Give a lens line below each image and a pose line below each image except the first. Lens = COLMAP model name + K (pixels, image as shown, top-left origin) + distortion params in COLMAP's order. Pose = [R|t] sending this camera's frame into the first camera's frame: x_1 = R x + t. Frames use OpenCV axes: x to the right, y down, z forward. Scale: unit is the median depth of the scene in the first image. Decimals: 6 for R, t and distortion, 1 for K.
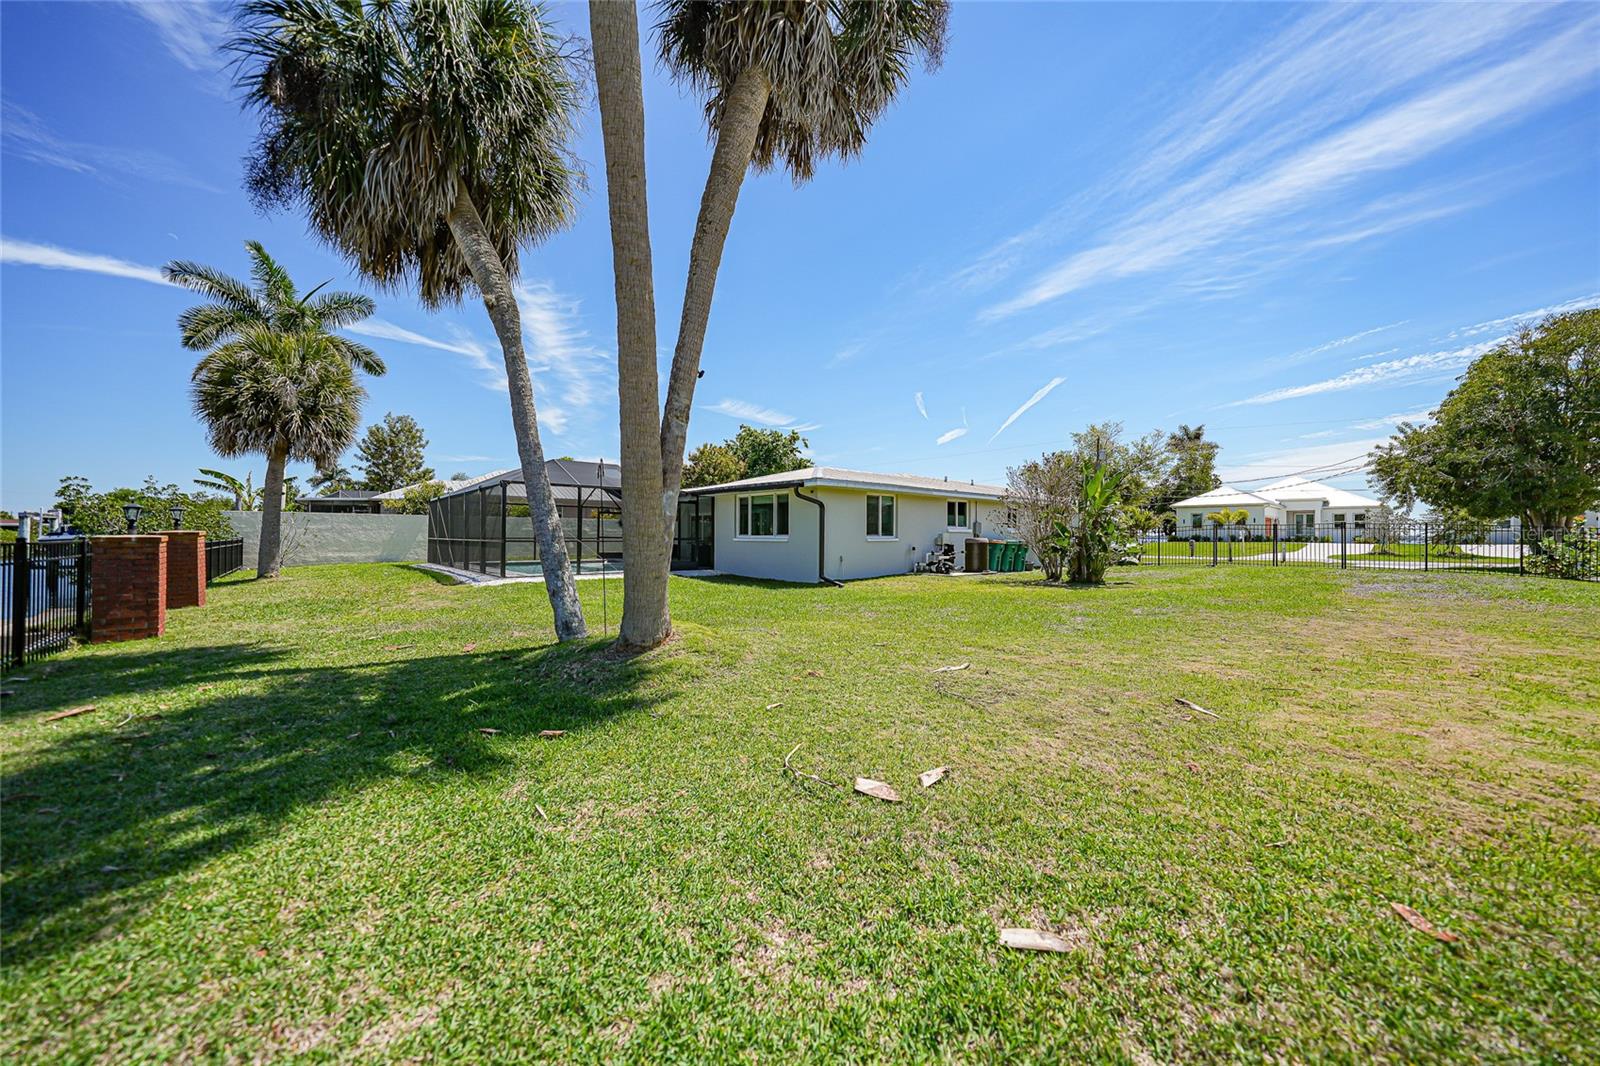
lens RADIAL K [[576.4, 0, 797.5], [0, 576.4, 534.0], [0, 0, 1]] dist [-0.023200, 0.005760]
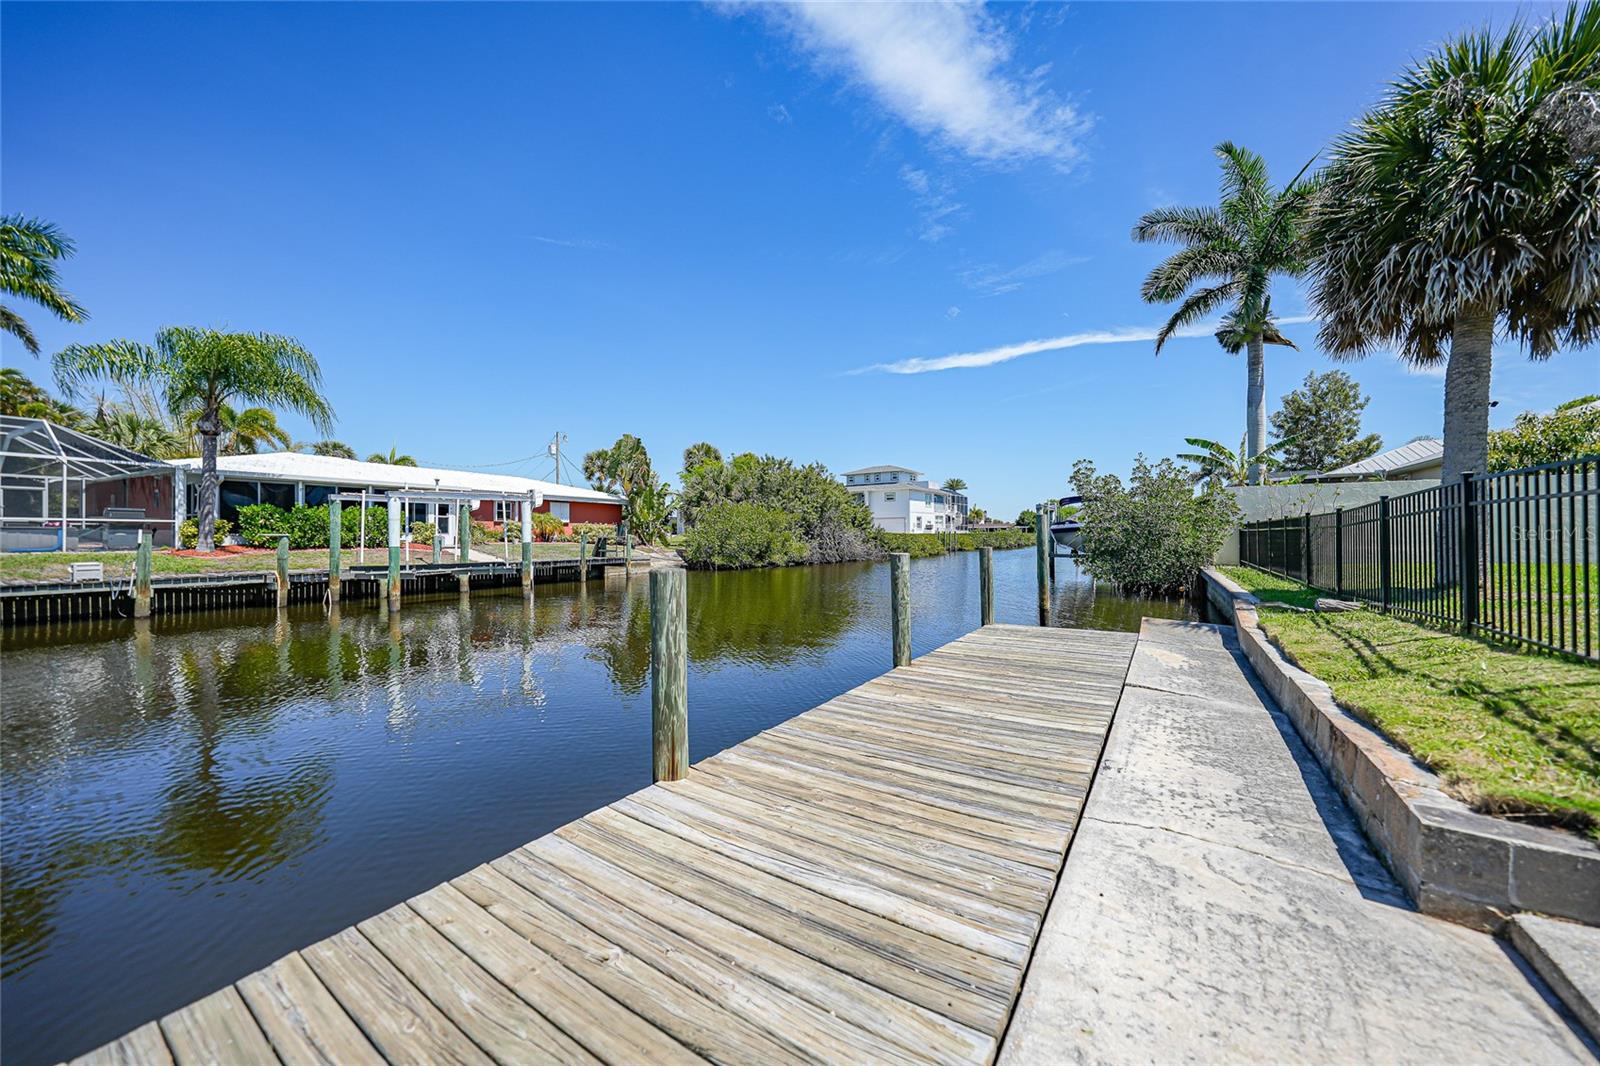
lens RADIAL K [[576.4, 0, 800.9], [0, 576.4, 531.0], [0, 0, 1]] dist [-0.023200, 0.005760]
pose [[0.296719, -0.012279, -0.954886, -0.351333], [0.009700, 0.999904, -0.009844, 0.016986], [0.954916, -0.006342, 0.296809, 0.178360]]
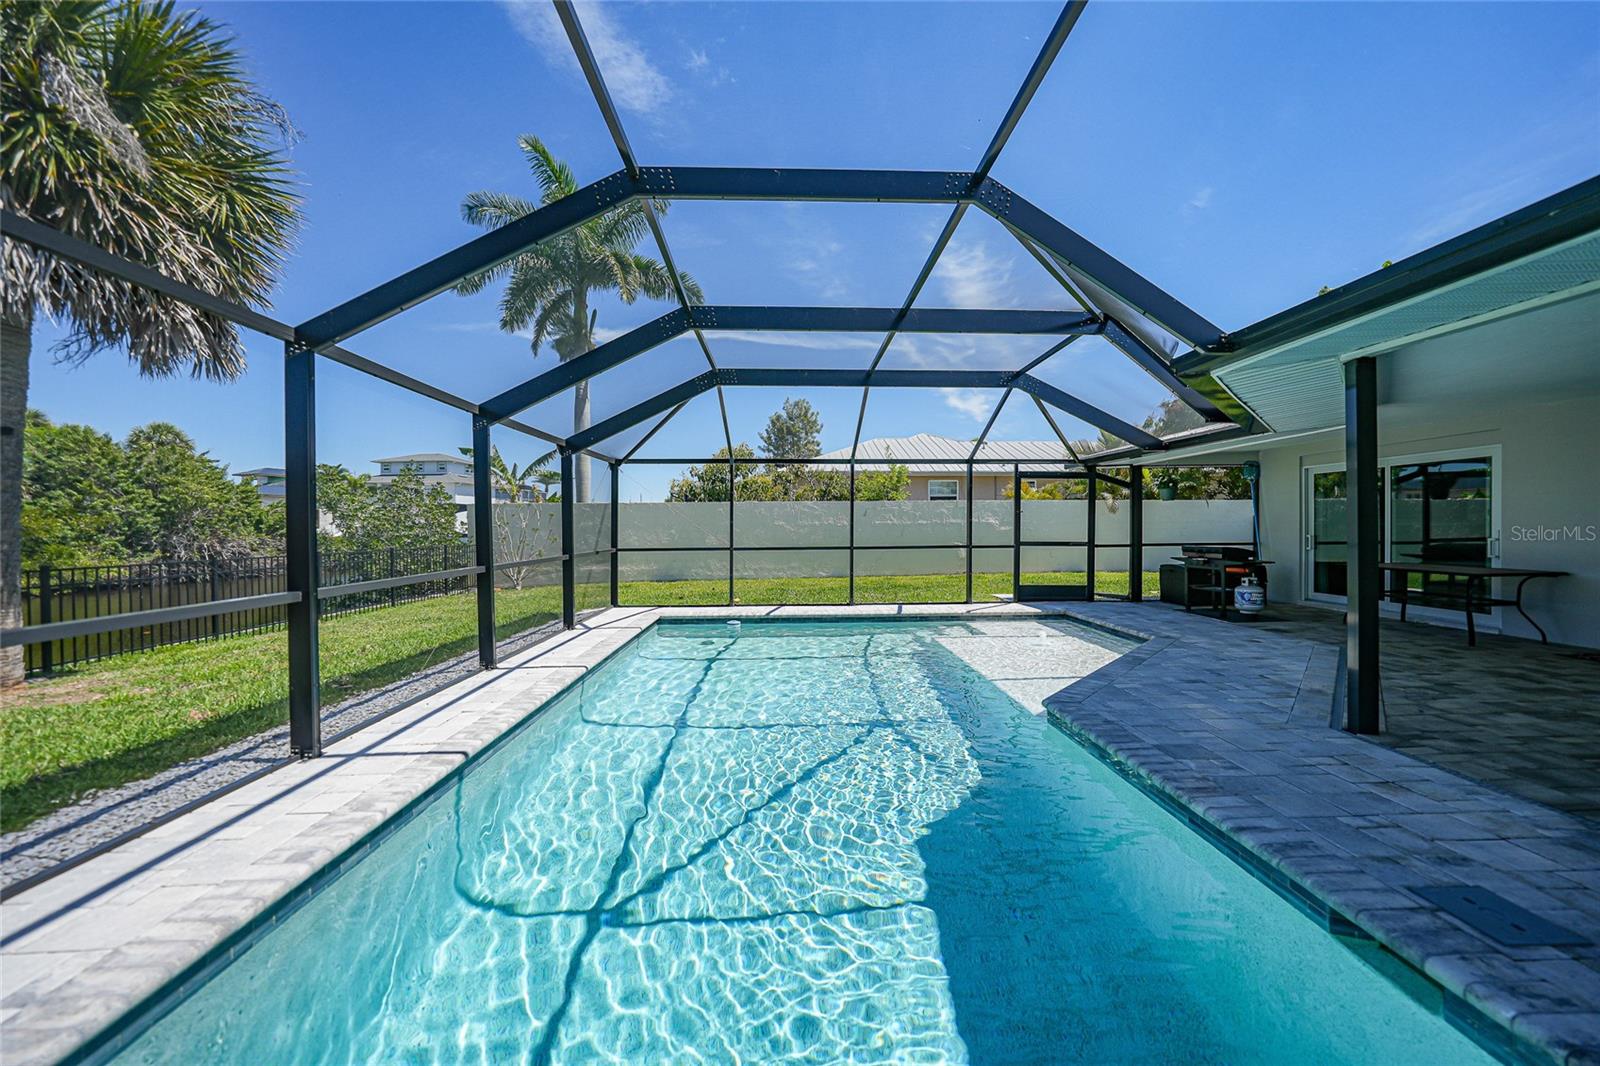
lens RADIAL K [[576.4, 0, 797.7], [0, 576.4, 536.1], [0, 0, 1]] dist [-0.023200, 0.005760]
pose [[0.765499, 0.002337, -0.643432, -0.195537], [0.010144, 0.999825, 0.015700, -0.006006], [0.643357, -0.018545, 0.765342, 0.572936]]
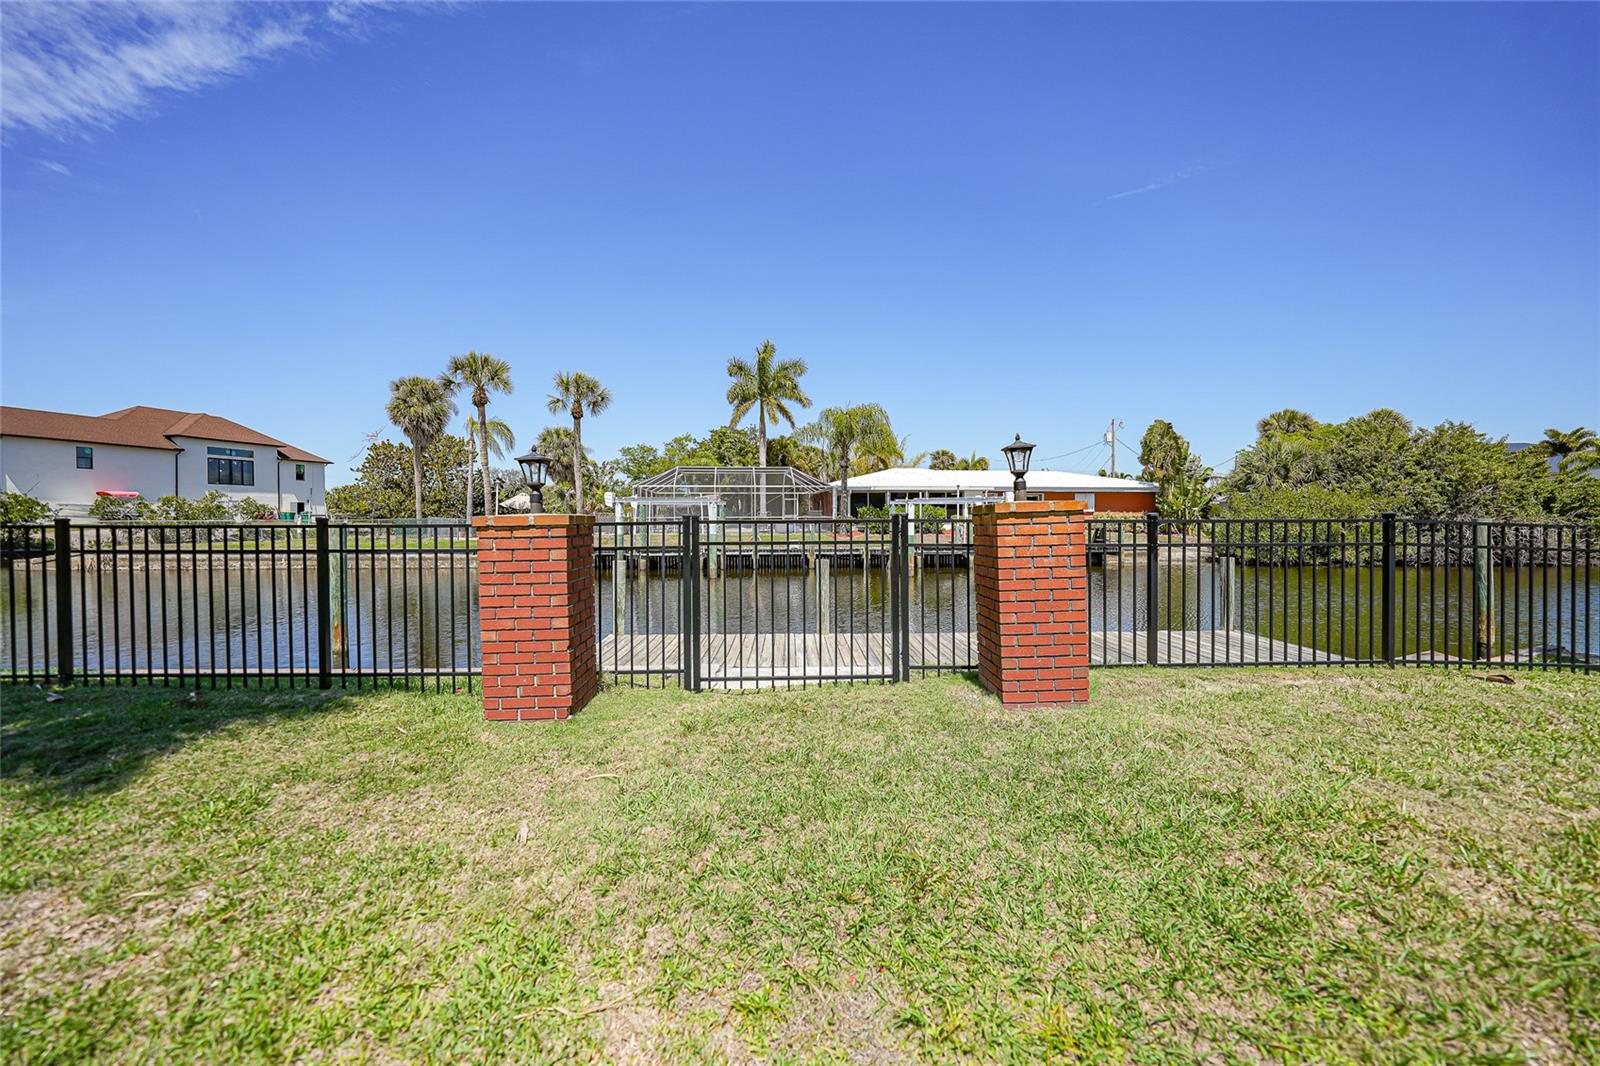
lens RADIAL K [[576.4, 0, 799.8], [0, 576.4, 531.1], [0, 0, 1]] dist [-0.023200, 0.005760]
pose [[-0.627394, 0.015875, -0.778540, -0.221527], [0.004995, 0.999854, 0.016363, 0.002659], [0.778686, 0.006378, -0.627382, 0.366189]]
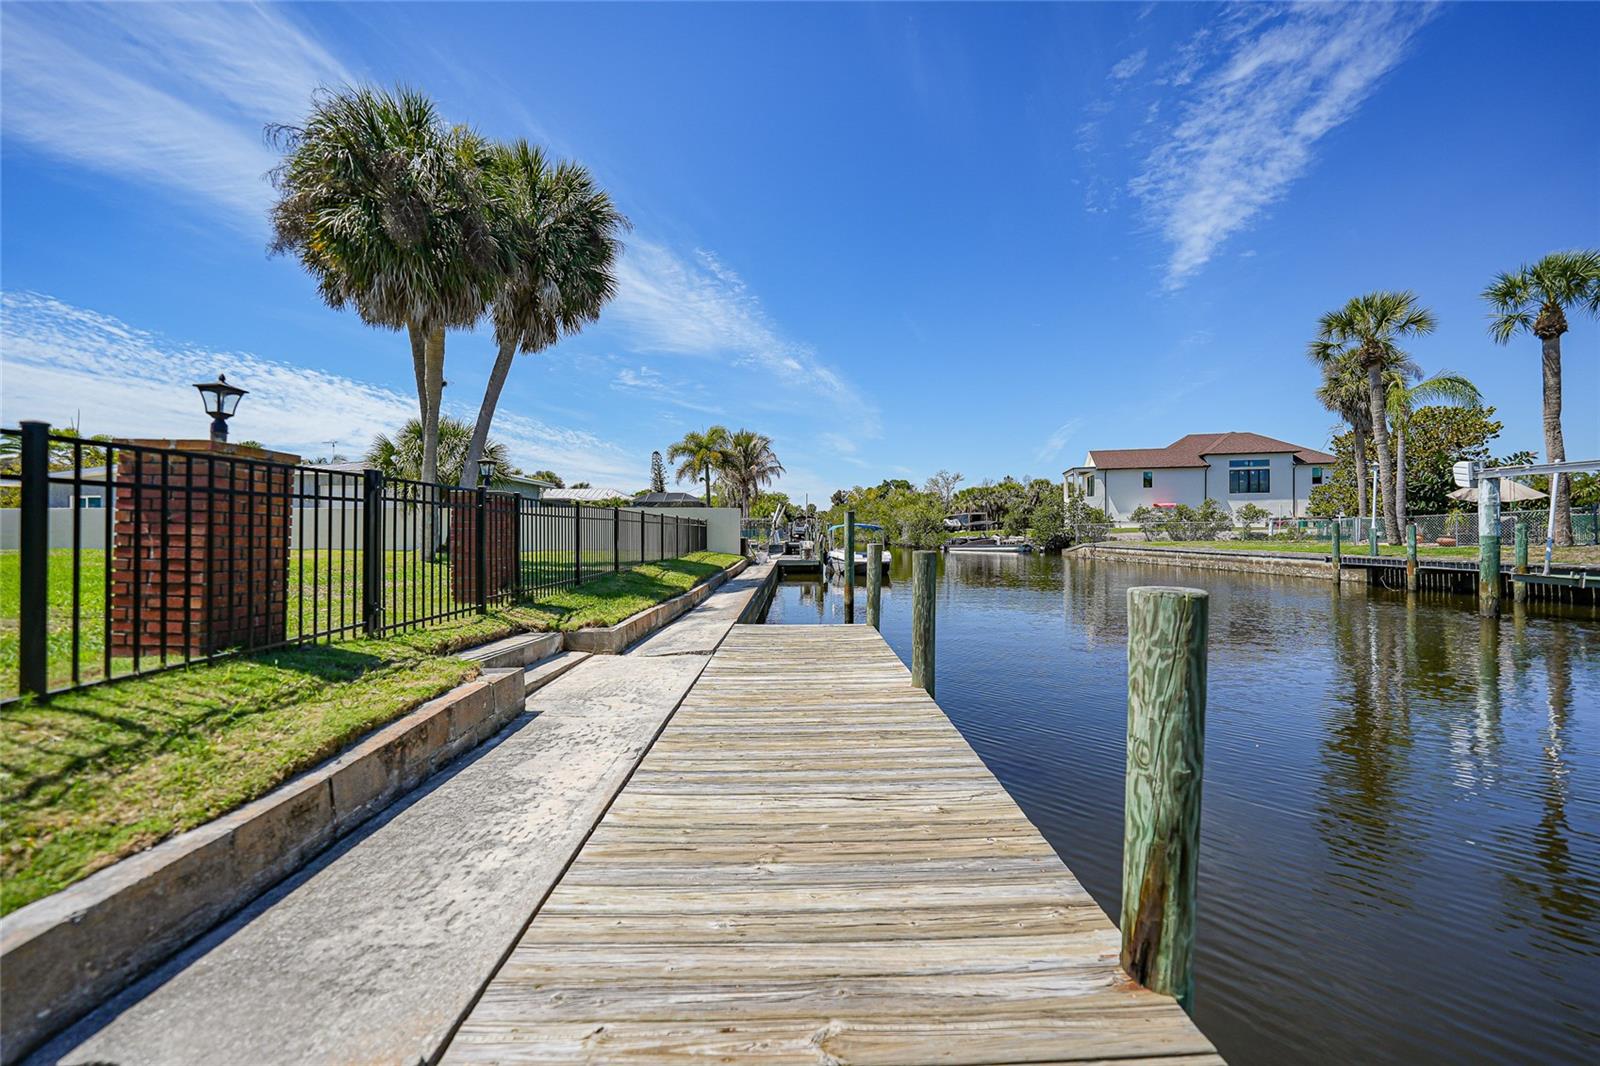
lens RADIAL K [[576.4, 0, 803.0], [0, 576.4, 538.2], [0, 0, 1]] dist [-0.023200, 0.005760]
pose [[-0.775448, -0.008629, 0.631353, -0.545466], [-0.002952, 0.999945, 0.010041, 0.017538], [-0.631405, 0.005923, -0.775431, 0.341492]]
